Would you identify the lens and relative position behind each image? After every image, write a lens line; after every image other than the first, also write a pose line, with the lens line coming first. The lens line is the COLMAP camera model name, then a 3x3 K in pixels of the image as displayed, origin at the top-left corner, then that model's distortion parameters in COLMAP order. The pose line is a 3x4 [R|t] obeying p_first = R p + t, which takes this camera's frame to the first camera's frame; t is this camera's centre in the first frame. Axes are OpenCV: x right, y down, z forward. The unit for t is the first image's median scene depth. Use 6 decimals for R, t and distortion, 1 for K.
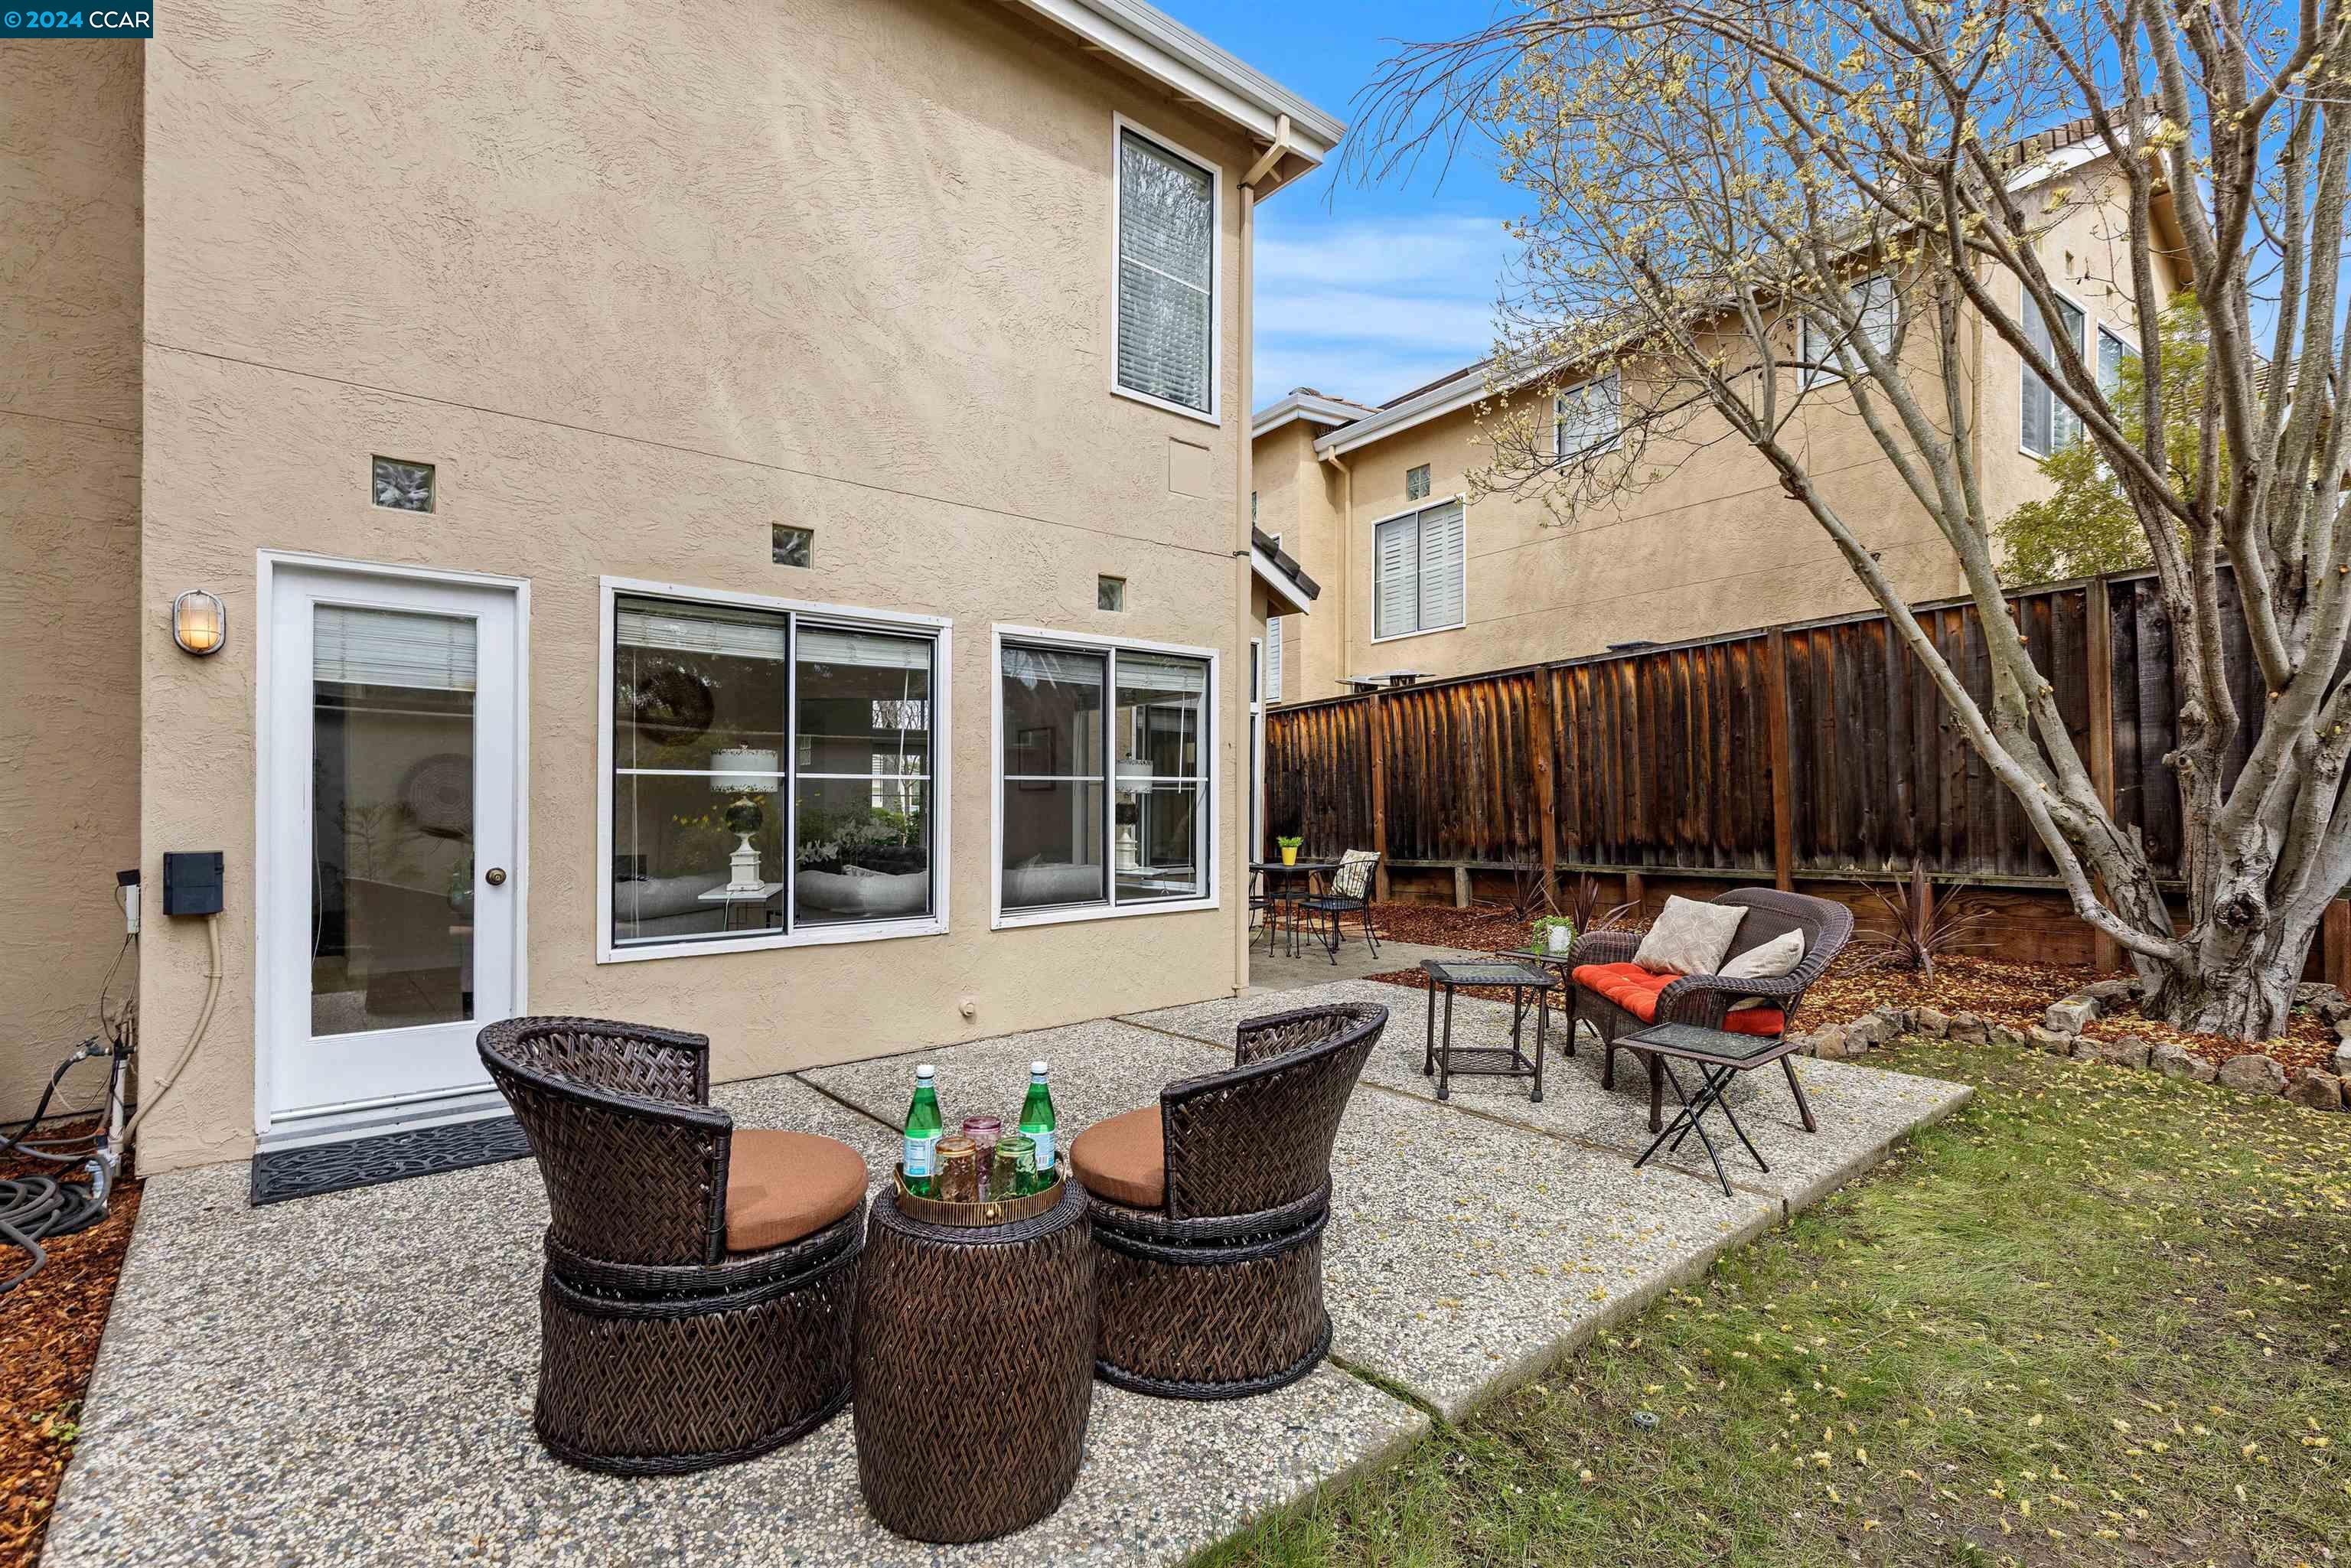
lens RADIAL K [[1103.5, 0, 1172.6], [0, 1103.5, 831.9], [0, 0, 1]] dist [-0.001712, -0.000910]
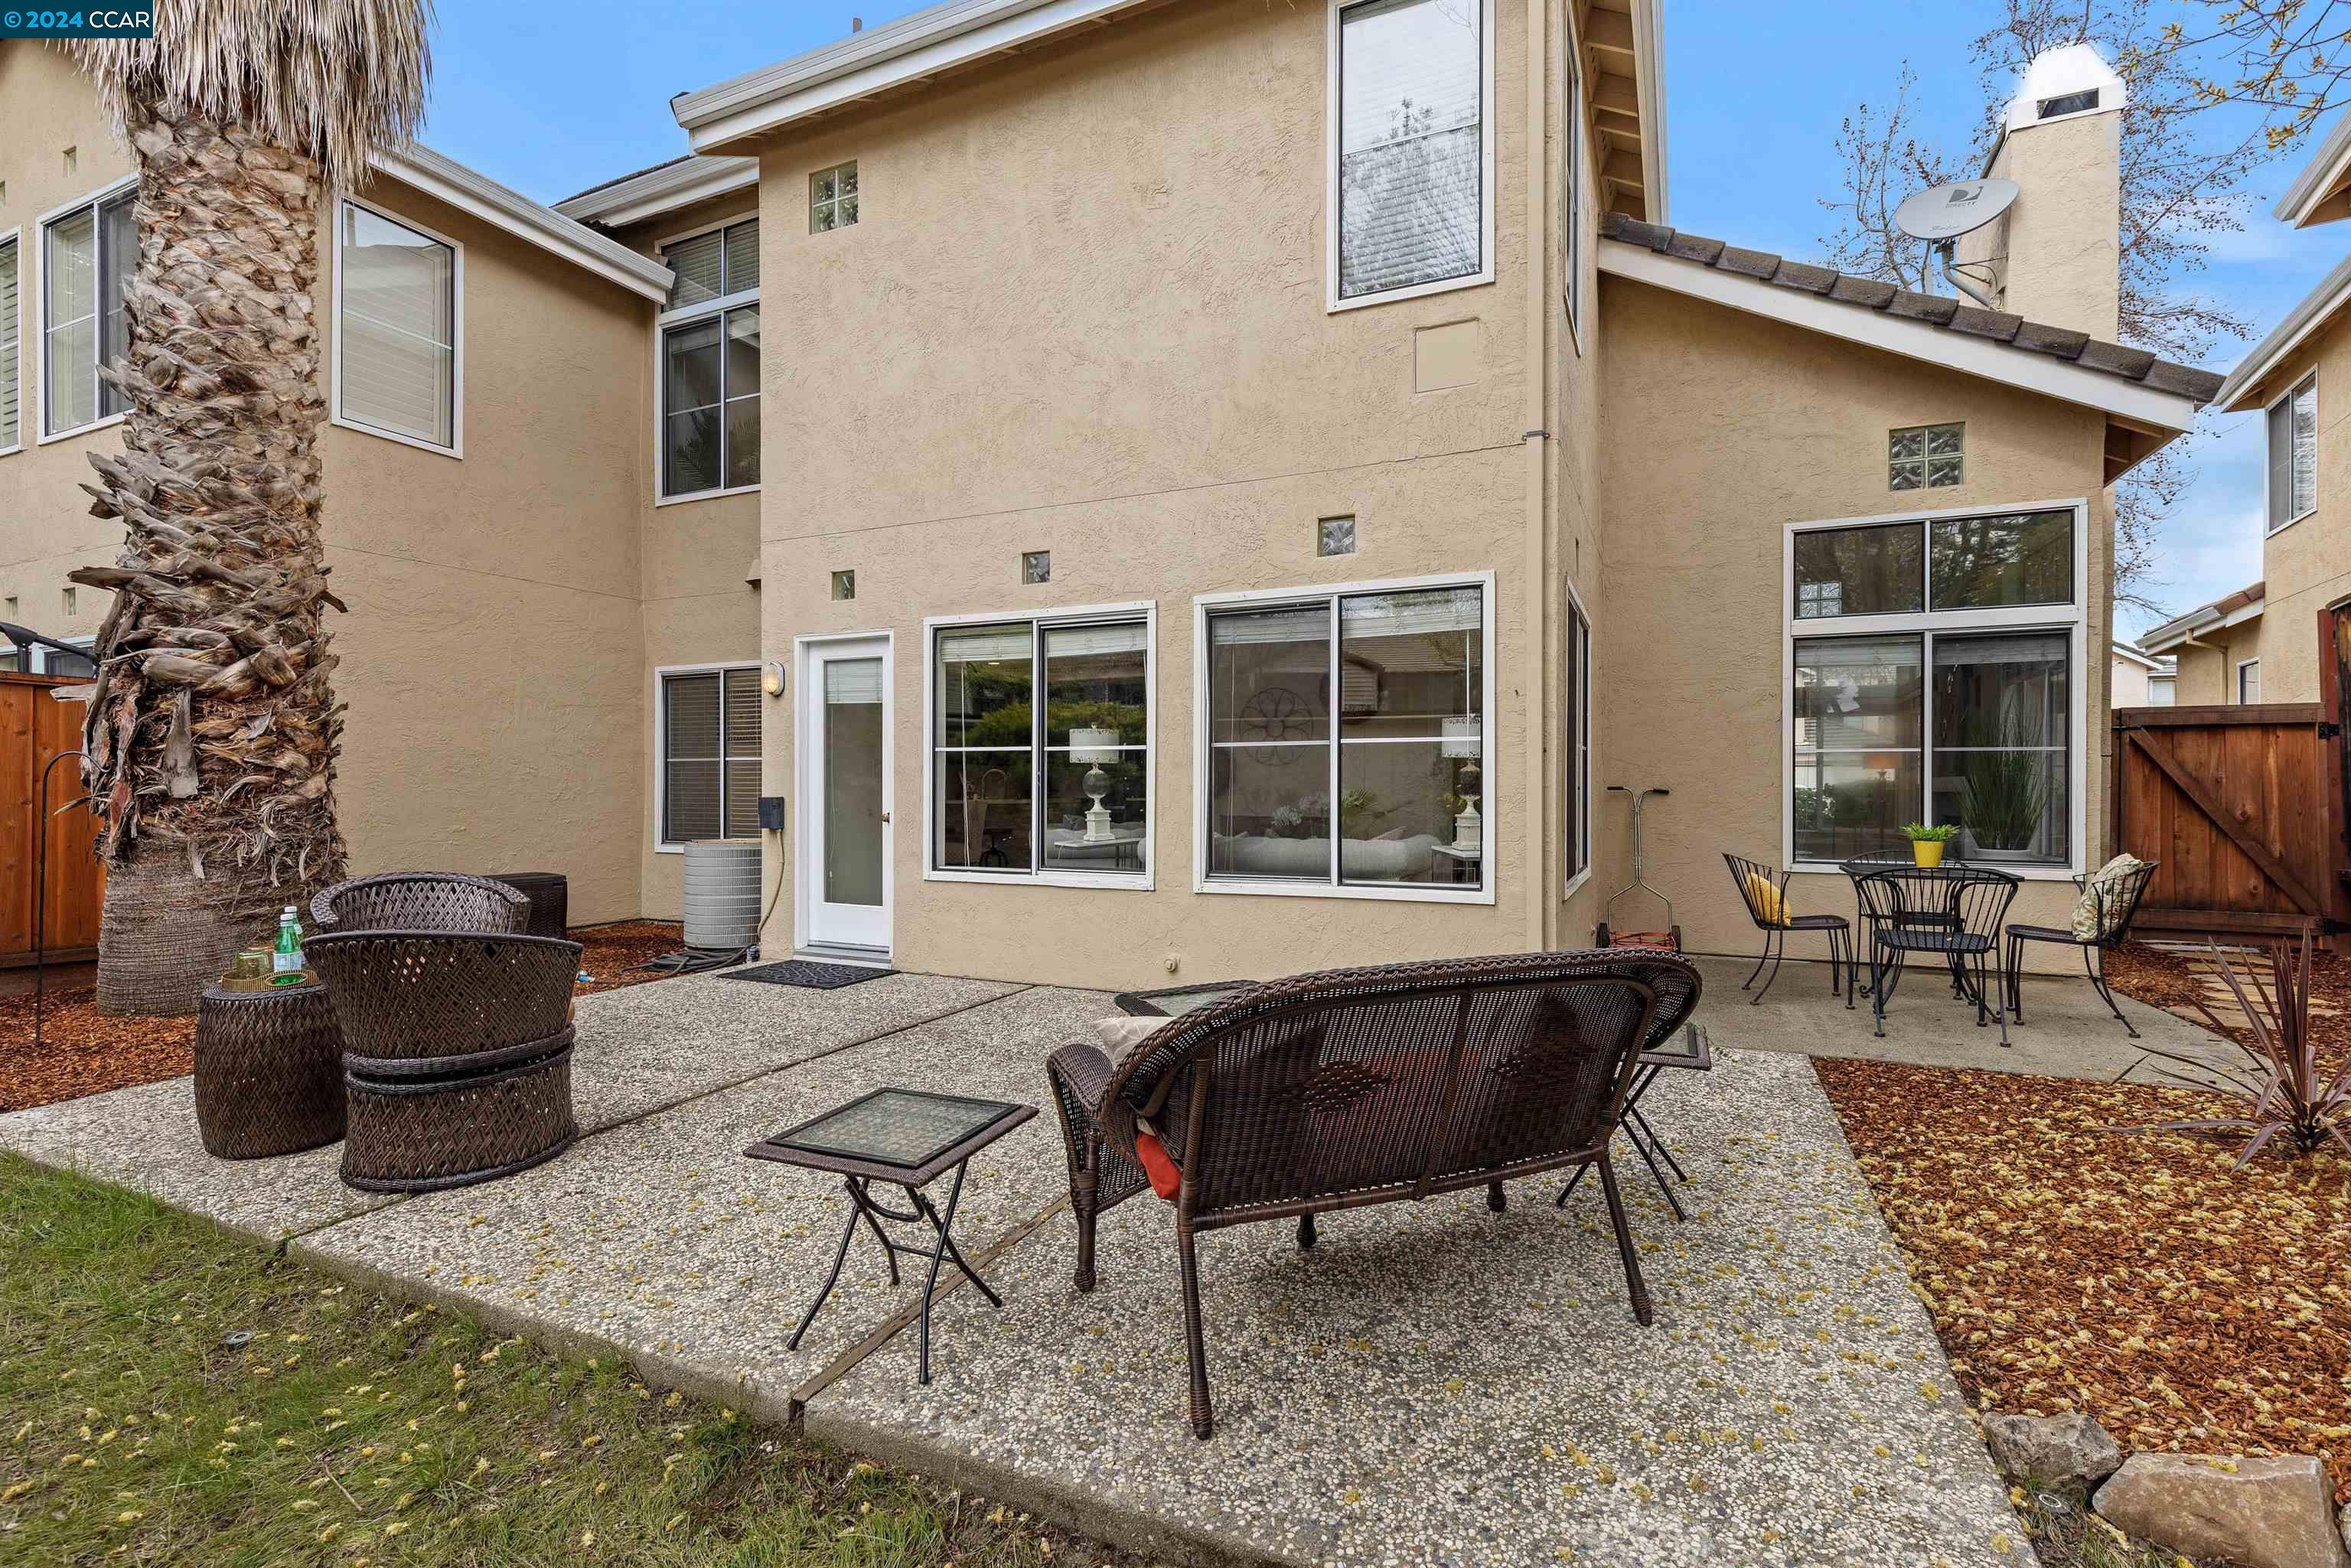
lens RADIAL K [[1052.1, 0, 1175.5], [0, 1052.1, 784.0], [0, 0, 1]] dist [0.005734, -0.000424]
pose [[0.416078, 0.009479, -0.909279, 0.768020], [-0.019684, 0.999805, 0.001415, -0.014955], [0.909116, 0.017309, 0.416184, 0.606014]]
